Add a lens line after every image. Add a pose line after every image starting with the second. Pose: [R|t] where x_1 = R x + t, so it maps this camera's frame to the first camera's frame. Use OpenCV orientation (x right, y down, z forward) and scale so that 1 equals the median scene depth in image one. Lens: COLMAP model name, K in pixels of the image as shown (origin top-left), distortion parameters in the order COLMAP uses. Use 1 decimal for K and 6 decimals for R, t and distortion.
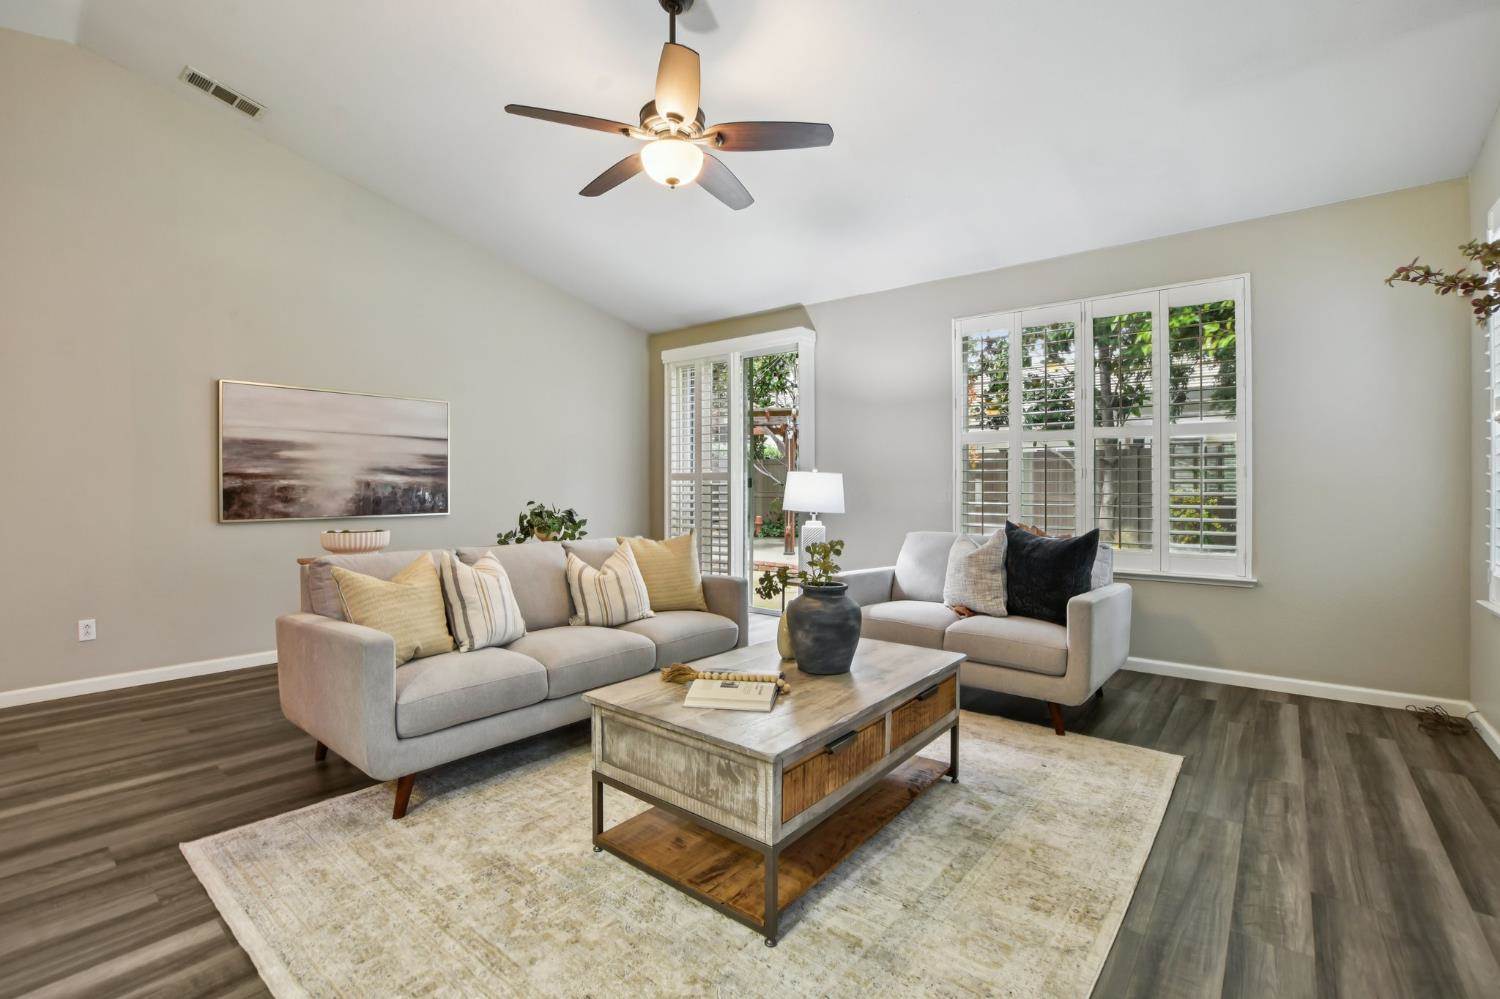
lens RADIAL K [[661.3, 0, 748.0], [0, 661.3, 493.7], [0, 0, 1]] dist [-0.029370, 0.001403]
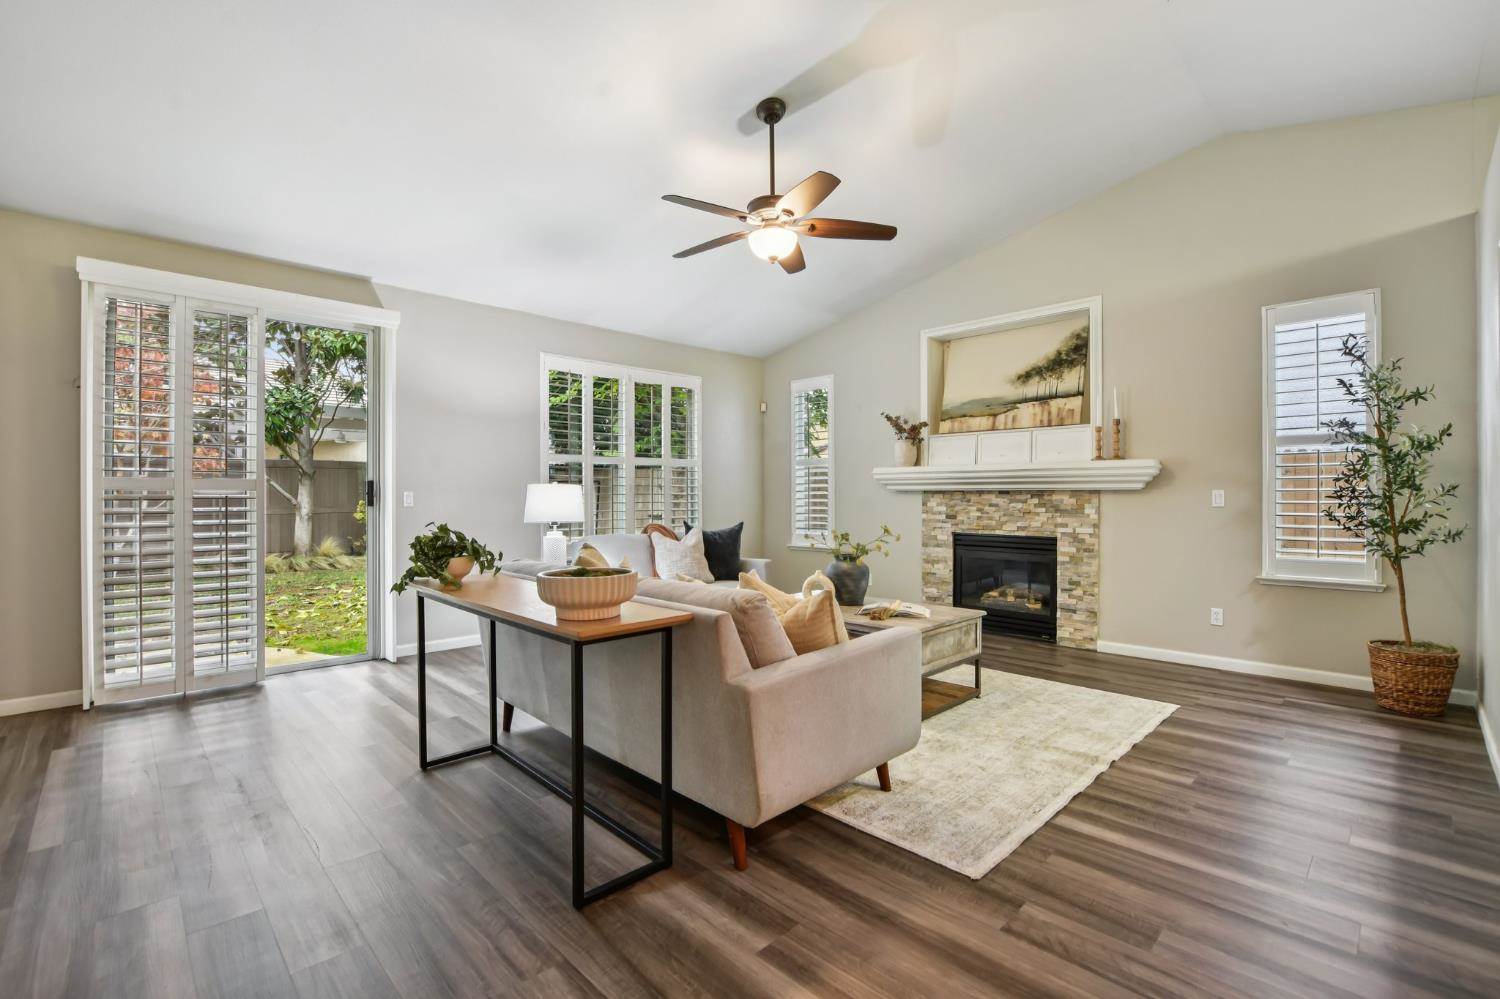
lens RADIAL K [[661.3, 0, 746.5], [0, 661.3, 499.8], [0, 0, 1]] dist [-0.029370, 0.001403]
pose [[0.122599, -0.002709, 0.992453, -1.556611], [0.007946, 0.999967, 0.001748, -0.012702], [-0.992424, 0.007672, 0.122617, 1.004947]]
